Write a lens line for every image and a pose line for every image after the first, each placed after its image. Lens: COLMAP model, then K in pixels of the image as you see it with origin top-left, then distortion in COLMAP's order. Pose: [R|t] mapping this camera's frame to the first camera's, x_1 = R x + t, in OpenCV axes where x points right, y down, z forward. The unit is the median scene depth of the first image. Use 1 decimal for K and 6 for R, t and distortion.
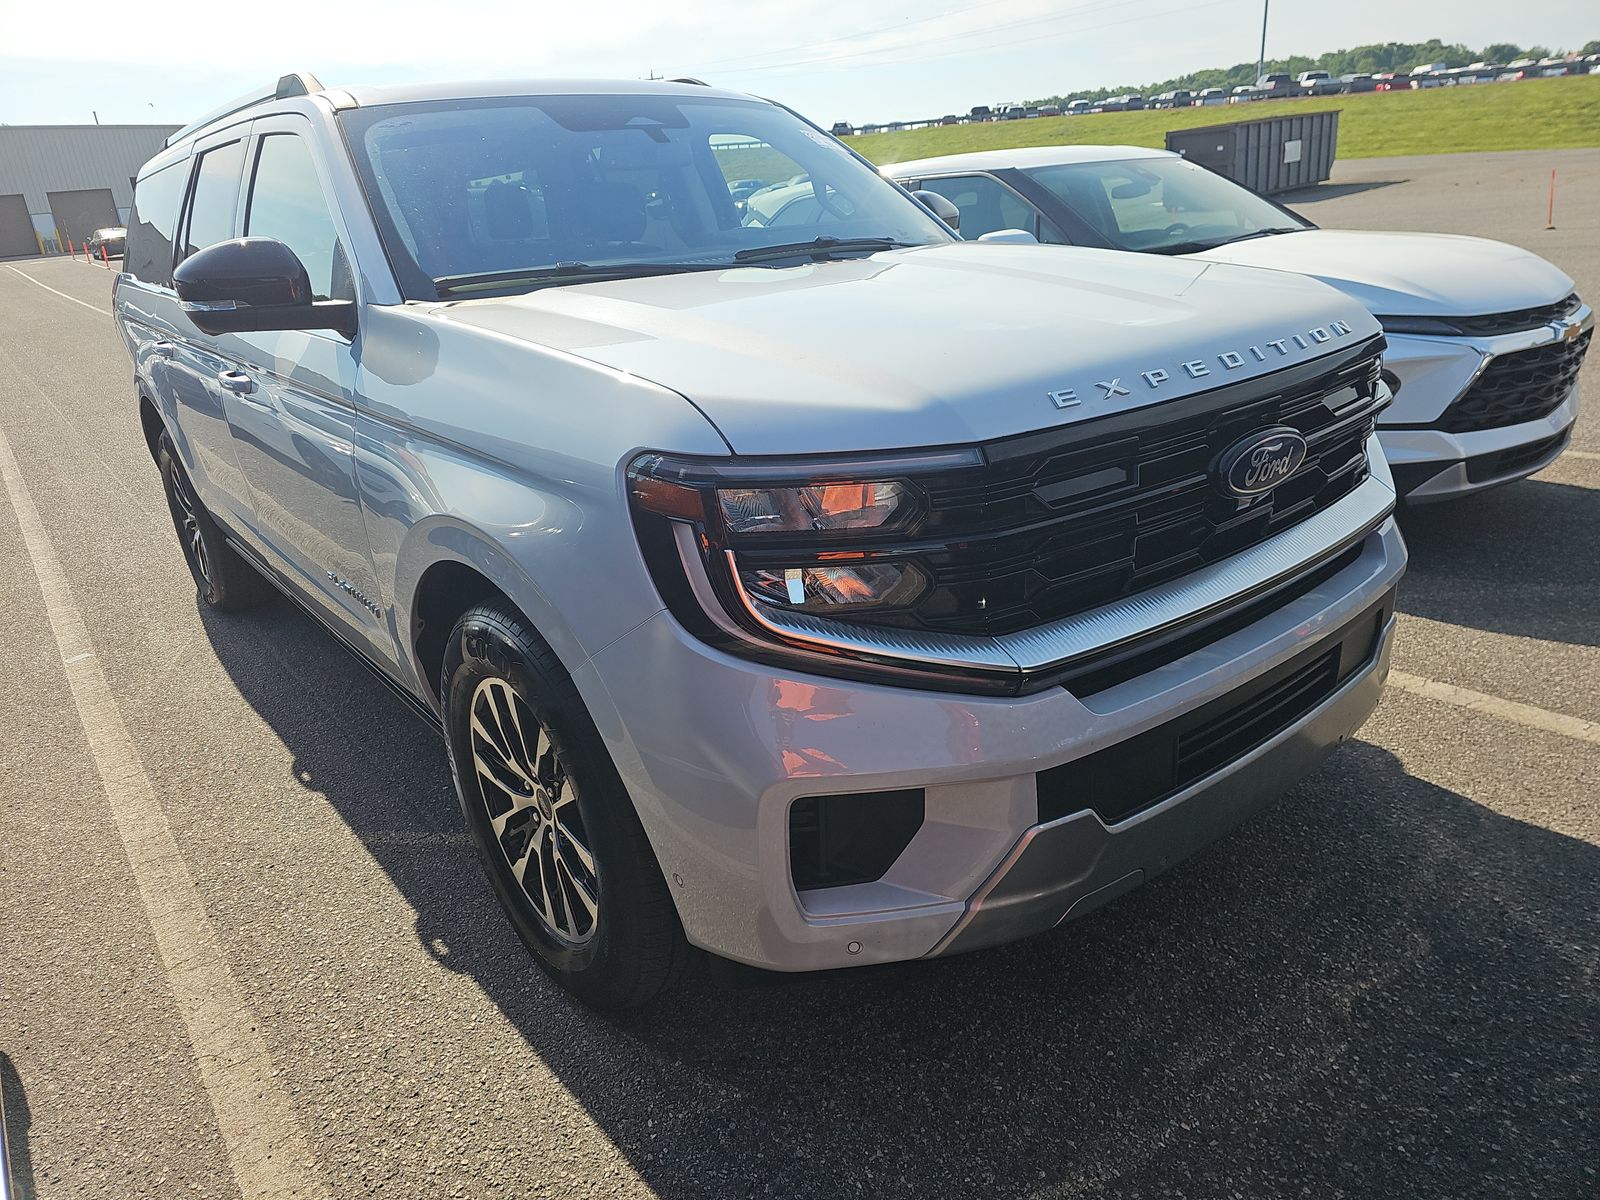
lens RADIAL K [[1087.5, 0, 816.3], [0, 1087.5, 600.2], [0, 0, 1]] dist [0.003519, -0.005362]
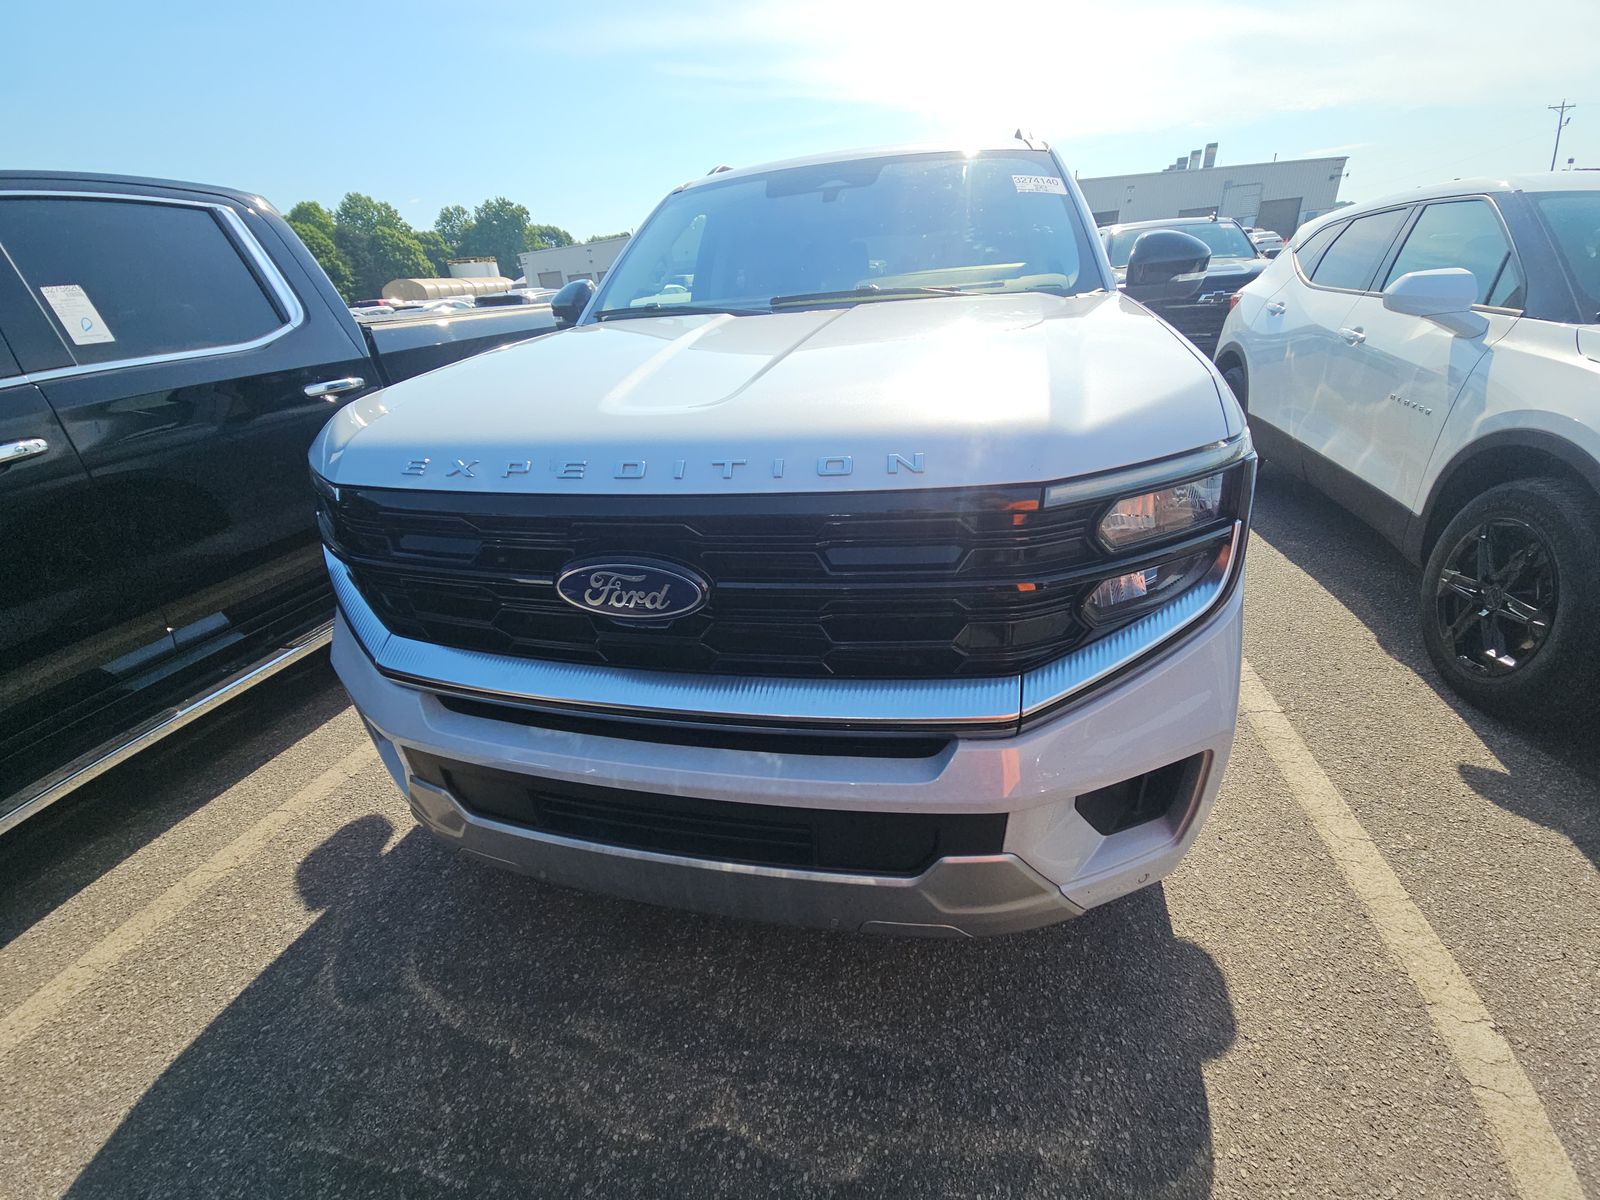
lens RADIAL K [[664.1, 0, 800.0], [0, 664.1, 600.0], [0, 0, 1]] dist [0.018781, -0.013599]
pose [[0.594318, 0.351425, -0.723385, 0.794877], [-0.247249, 0.935754, 0.251460, -0.259660], [0.765280, 0.029409, 0.643025, 0.627053]]
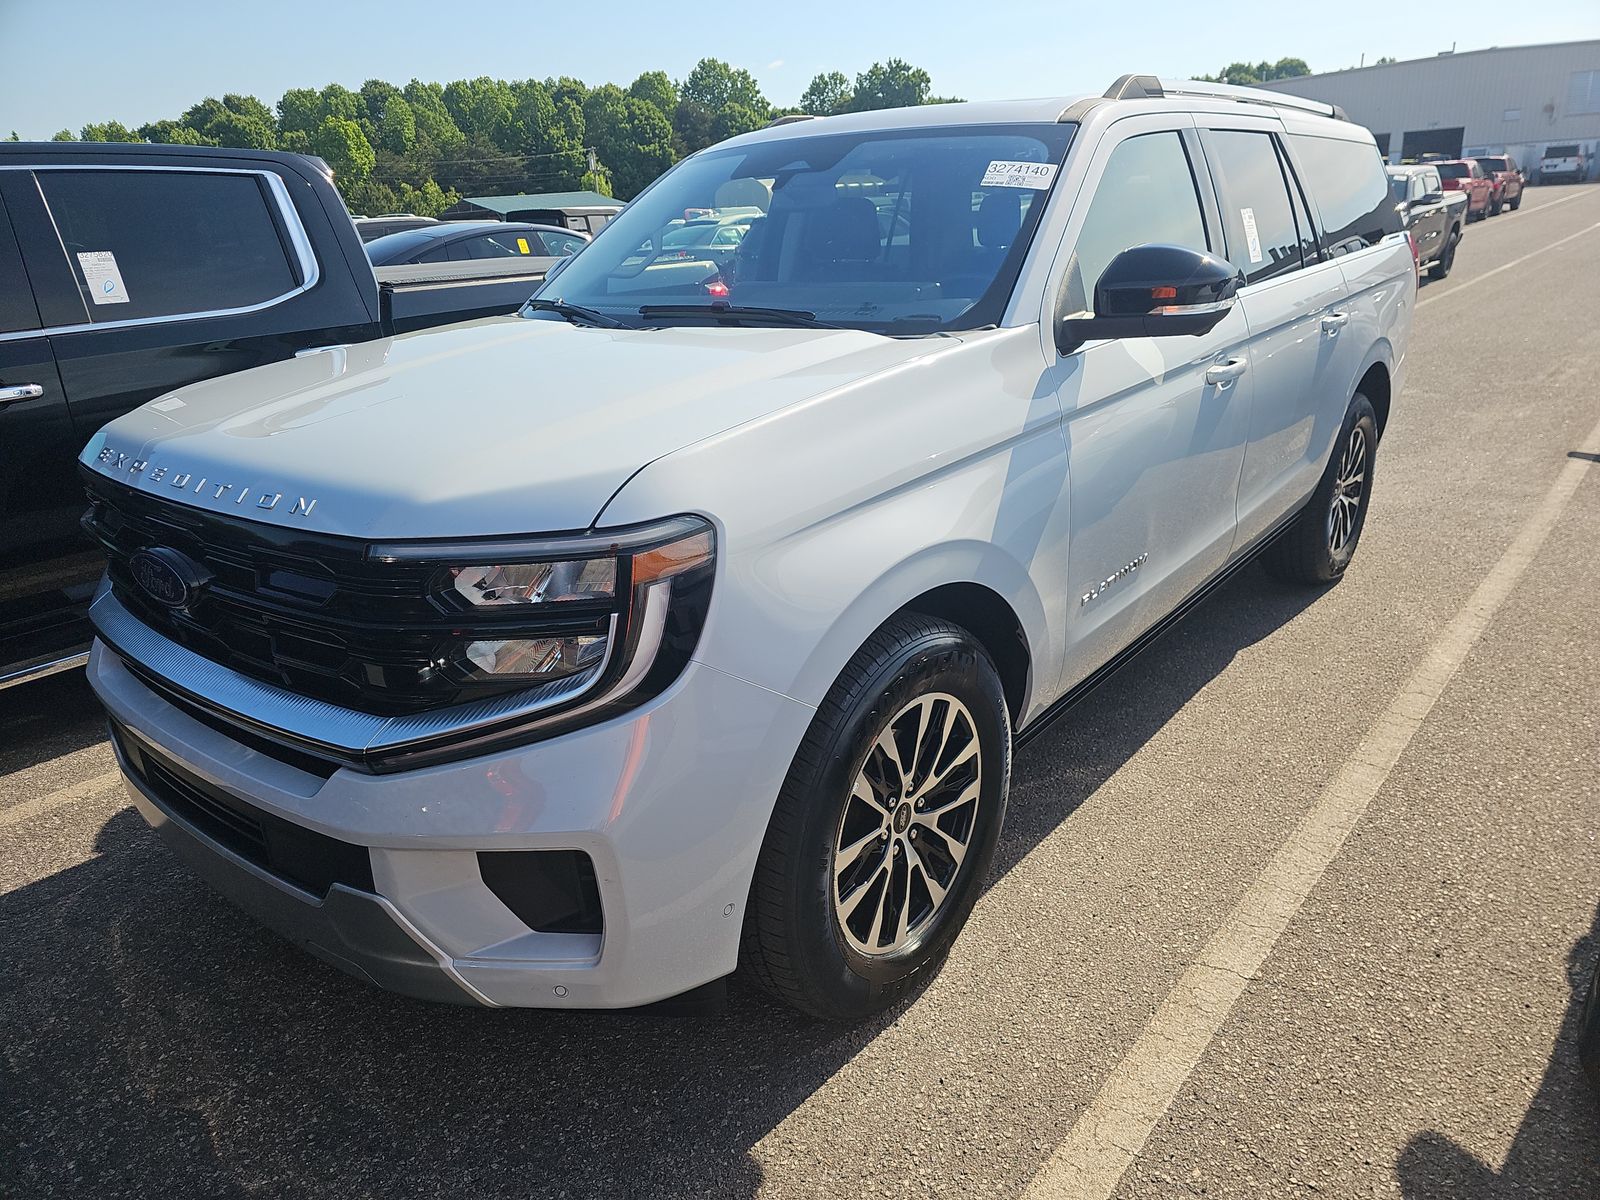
lens RADIAL K [[1087.5, 0, 816.3], [0, 1087.5, 600.2], [0, 0, 1]] dist [0.003519, -0.005362]
pose [[0.193287, 0.365244, -0.910625, 1.339488], [-0.318775, 0.901152, 0.293782, -0.554116], [0.927913, 0.233500, 0.290612, 1.102440]]
